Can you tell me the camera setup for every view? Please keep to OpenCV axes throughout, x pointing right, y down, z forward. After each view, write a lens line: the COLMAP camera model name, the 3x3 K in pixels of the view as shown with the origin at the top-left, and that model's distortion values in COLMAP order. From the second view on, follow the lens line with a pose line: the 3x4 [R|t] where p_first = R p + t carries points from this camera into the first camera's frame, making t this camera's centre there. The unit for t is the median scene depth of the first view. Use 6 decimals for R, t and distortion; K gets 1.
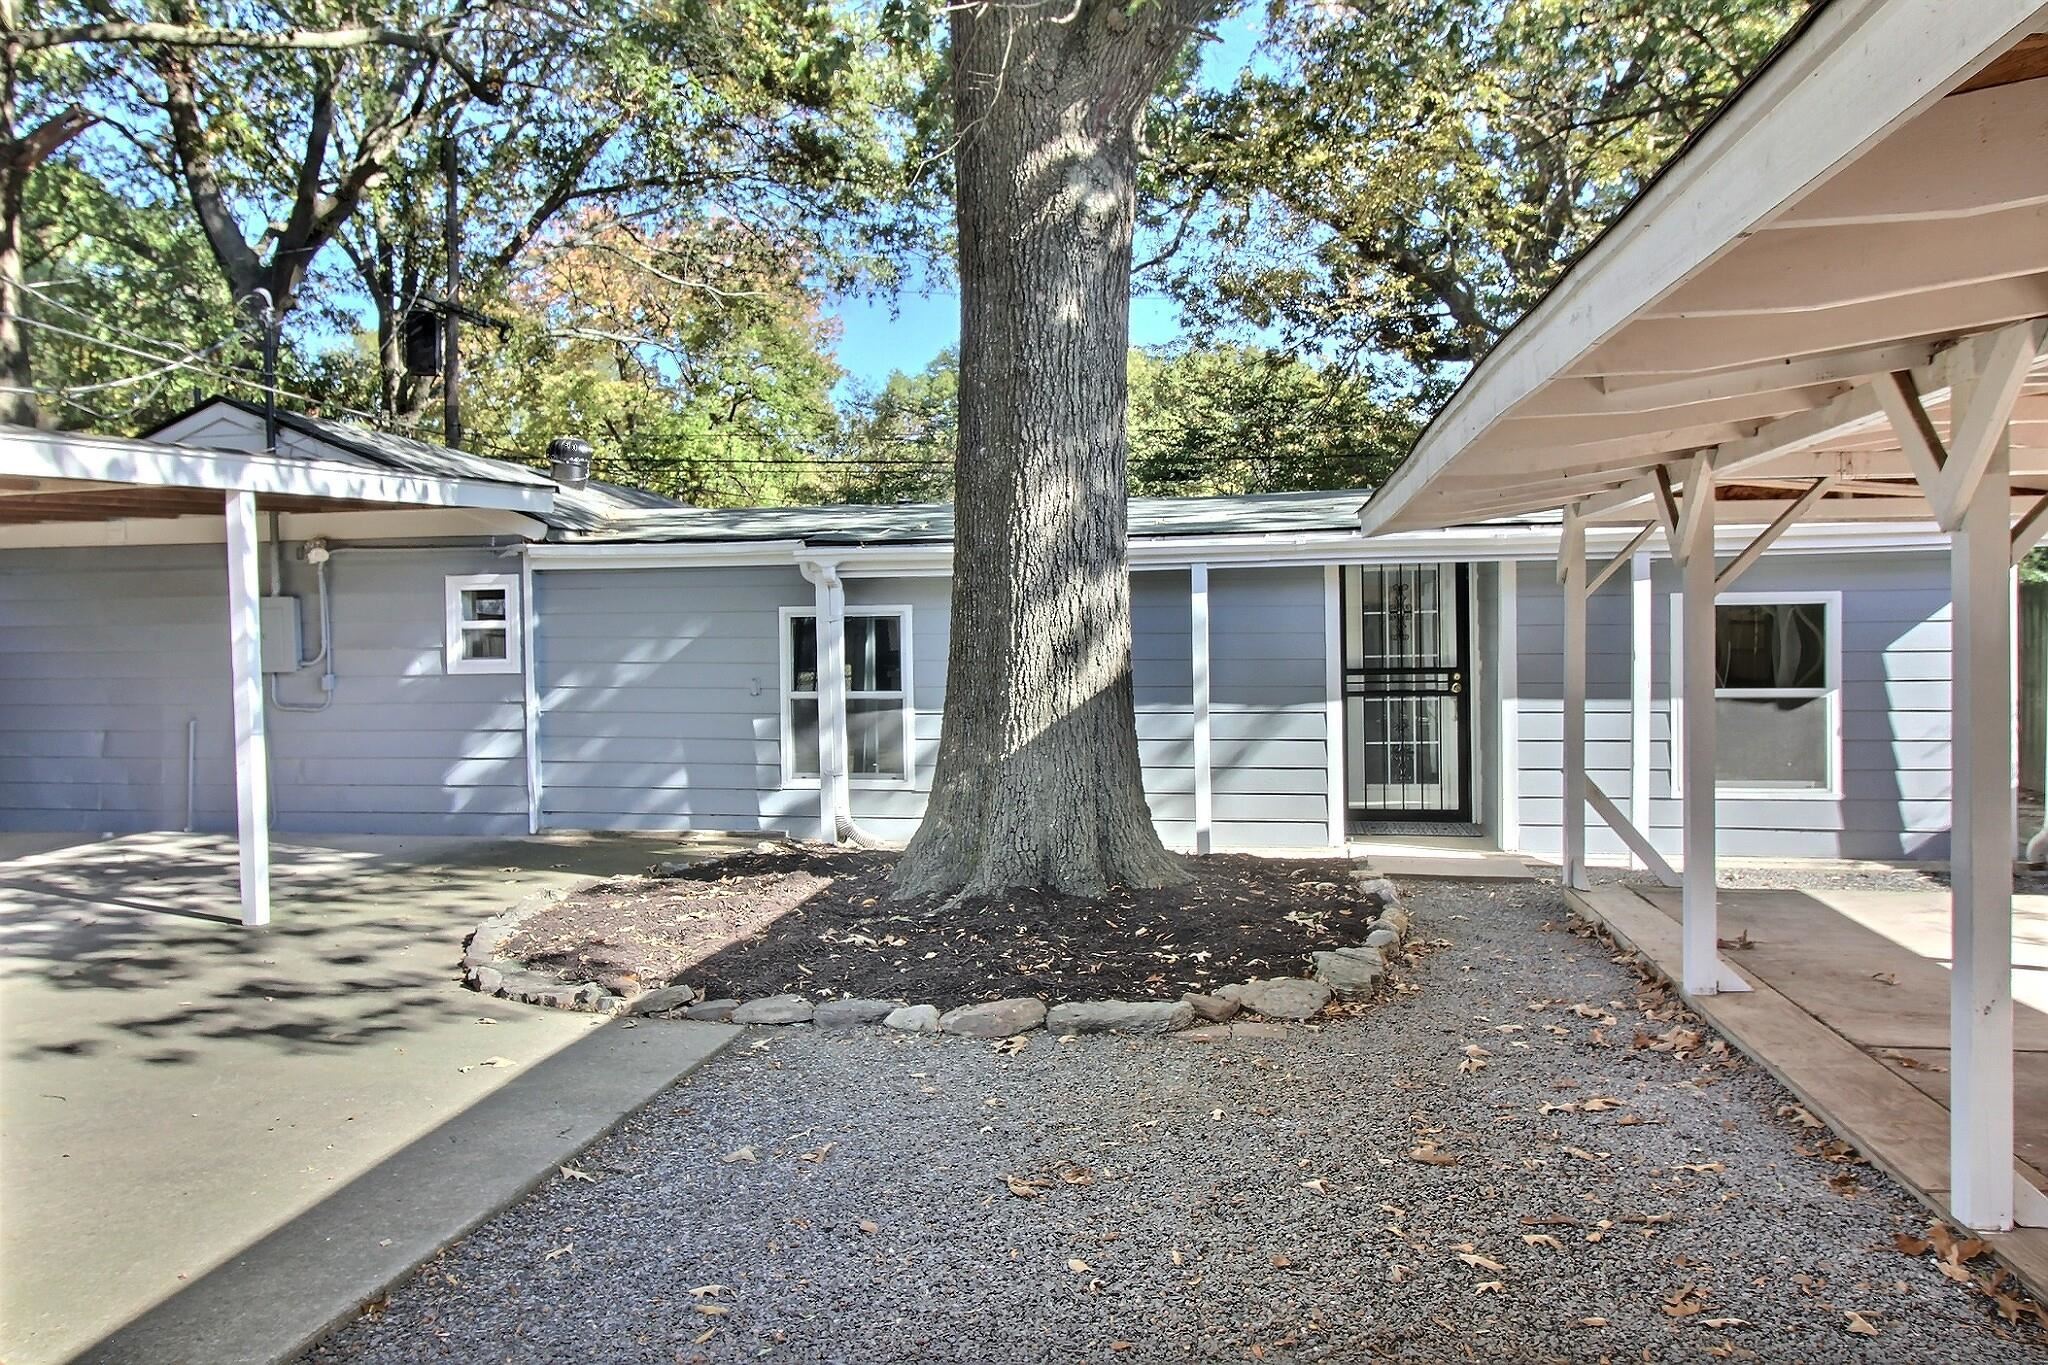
lens RADIAL K [[1575.5, 0, 941.9], [0, 1575.5, 679.9], [0, 0, 1]] dist [0.002427, -0.005440]
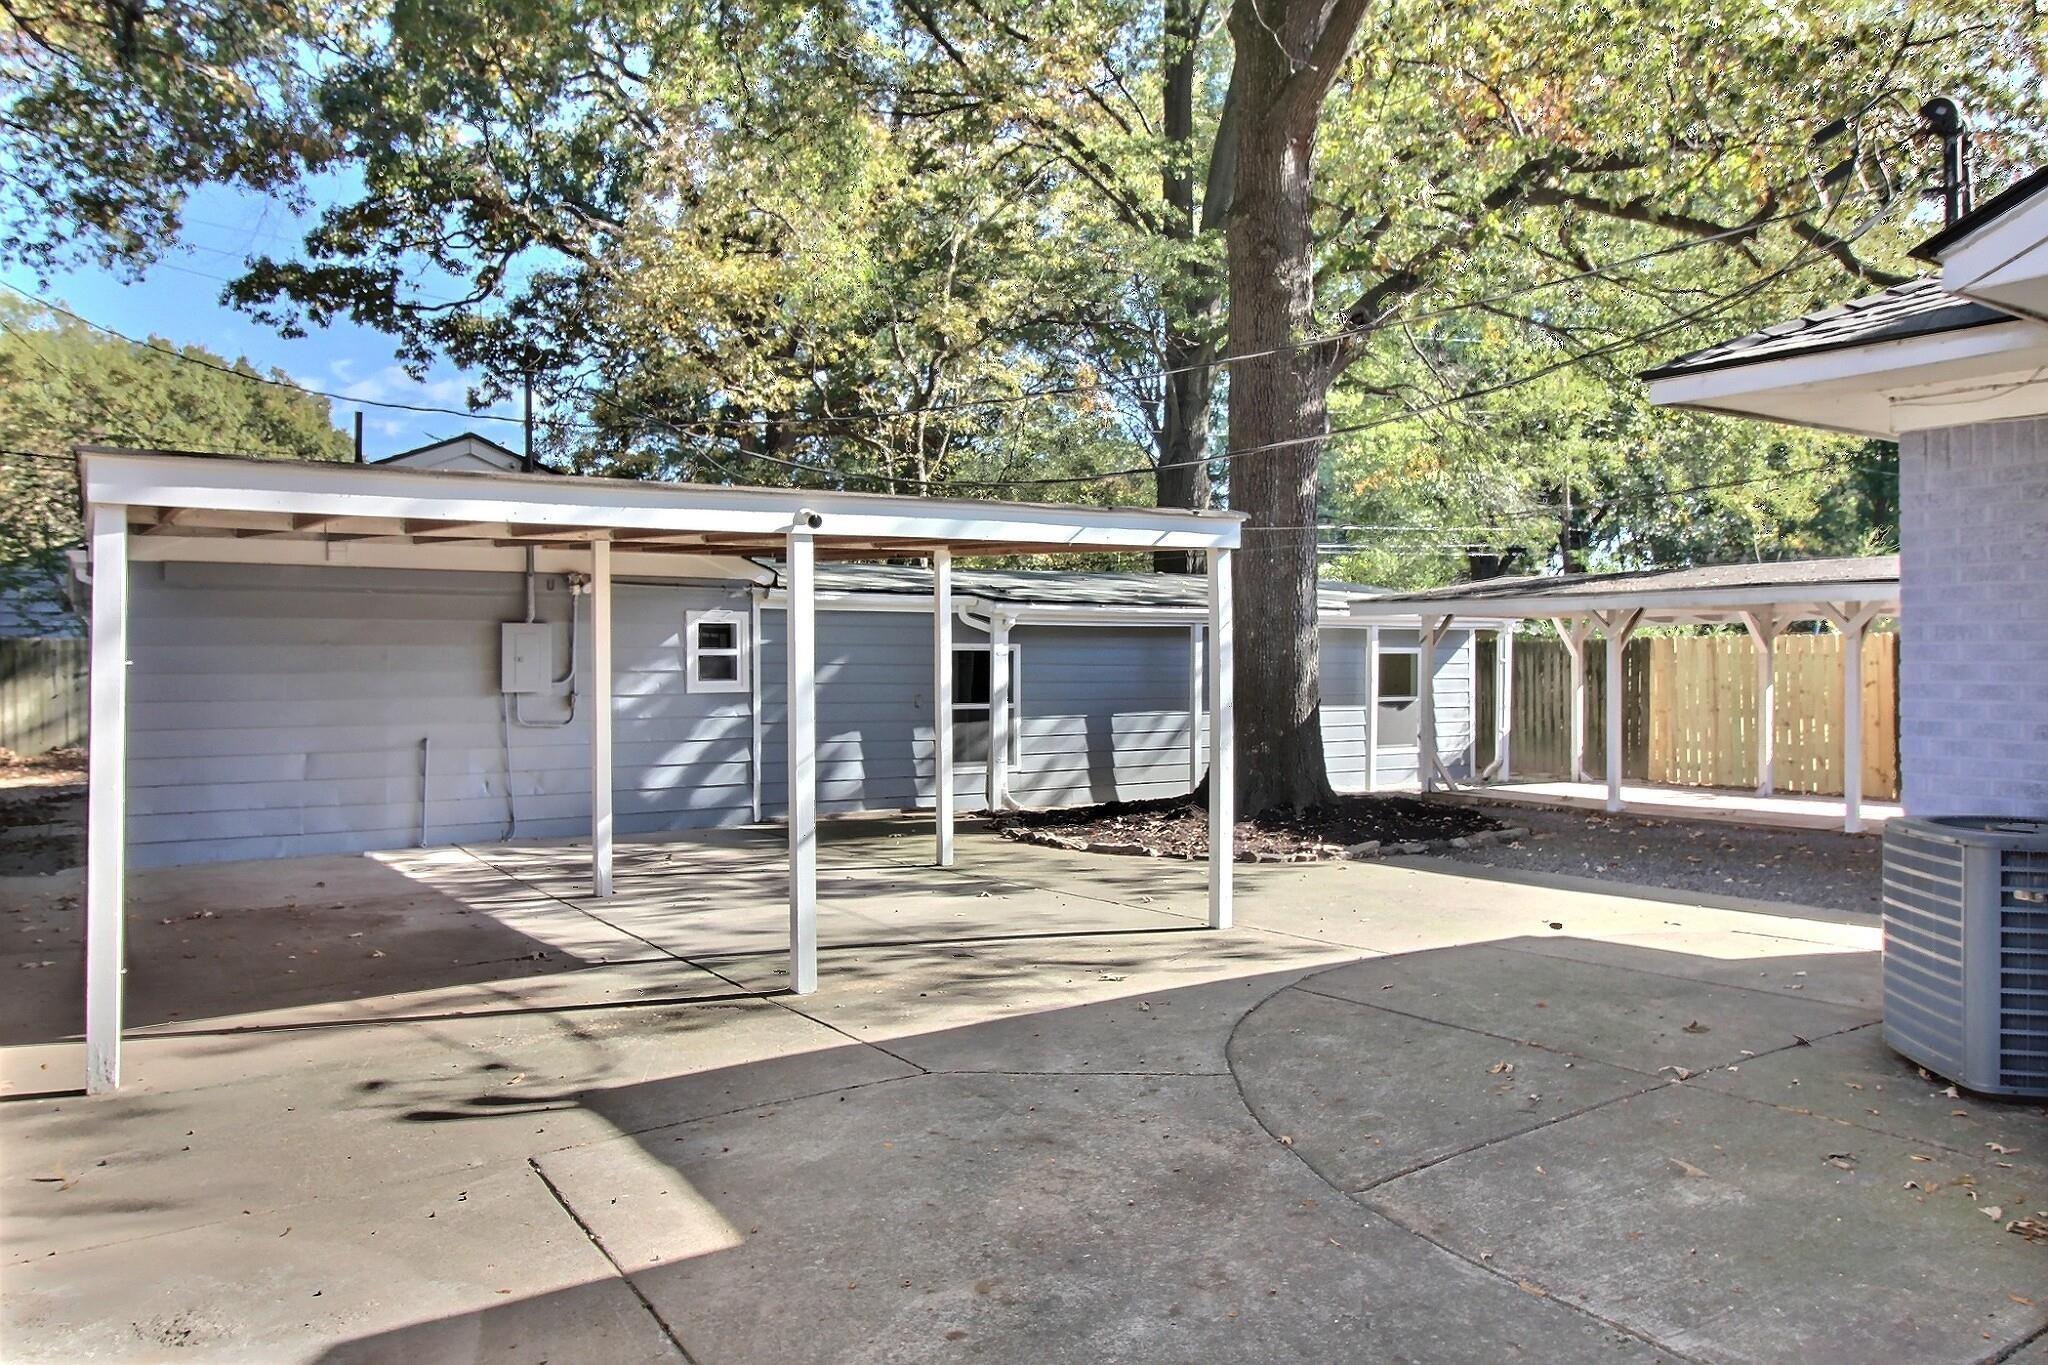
lens RADIAL K [[1575.5, 0, 941.9], [0, 1575.5, 679.9], [0, 0, 1]] dist [0.002427, -0.005440]
pose [[0.763303, 0.000462, 0.646040, -0.935313], [0.009758, 0.999877, -0.012244, 0.002223], [-0.645967, 0.015650, 0.763205, -0.026156]]
